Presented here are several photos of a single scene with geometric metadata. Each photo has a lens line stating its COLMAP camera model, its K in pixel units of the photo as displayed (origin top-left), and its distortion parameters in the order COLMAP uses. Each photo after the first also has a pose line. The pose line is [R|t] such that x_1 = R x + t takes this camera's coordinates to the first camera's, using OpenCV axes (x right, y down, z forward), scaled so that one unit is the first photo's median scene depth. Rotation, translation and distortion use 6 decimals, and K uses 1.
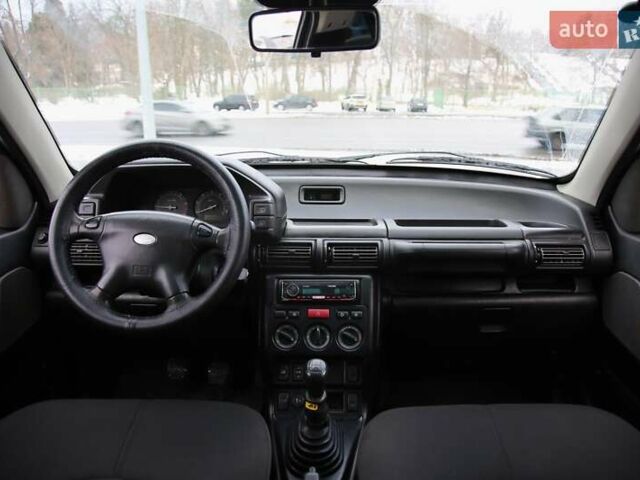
lens RADIAL K [[496.9, 0, 320.0], [0, 496.9, 240.0], [0, 0, 1]] dist [-0.121811, 0.079388]
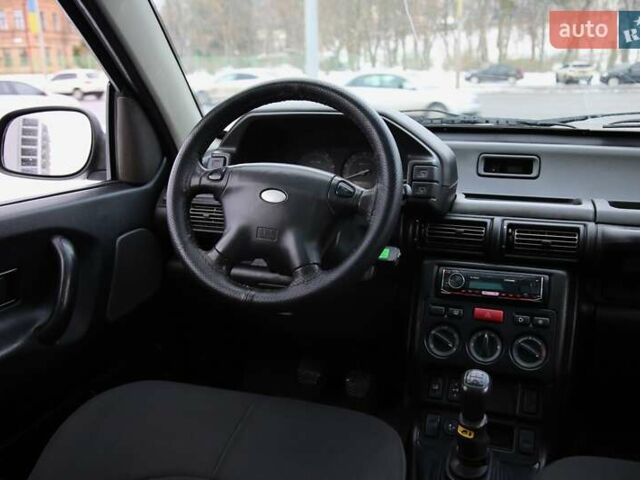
lens RADIAL K [[609.0, 0, 320.0], [0, 609.0, 240.0], [0, 0, 1]] dist [-0.082737, 0.149564]
pose [[0.948702, 0.070029, -0.308320, 0.029732], [-0.072902, 0.997337, 0.002206, 0.051037], [0.307653, 0.020384, 0.951280, 0.041915]]
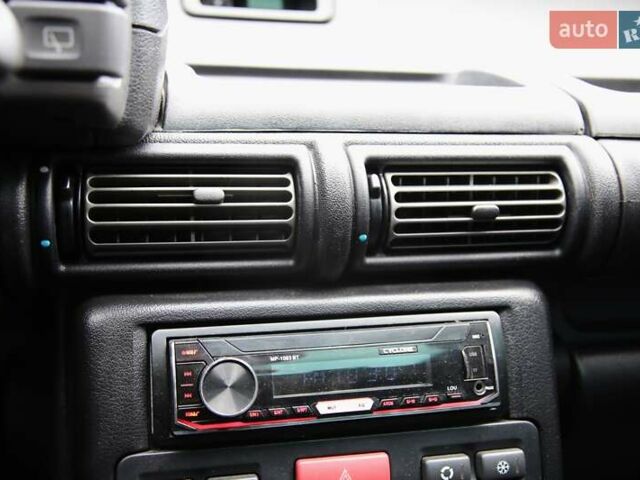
lens RADIAL K [[719.9, 0, 320.0], [0, 719.9, 240.0], [0, 0, 1]] dist [0.000948, -0.000361]
pose [[0.969747, -0.032775, 0.241901, -0.088387], [0.002549, 0.992251, 0.124223, 0.002459], [-0.244098, -0.119848, 0.962316, 0.702000]]
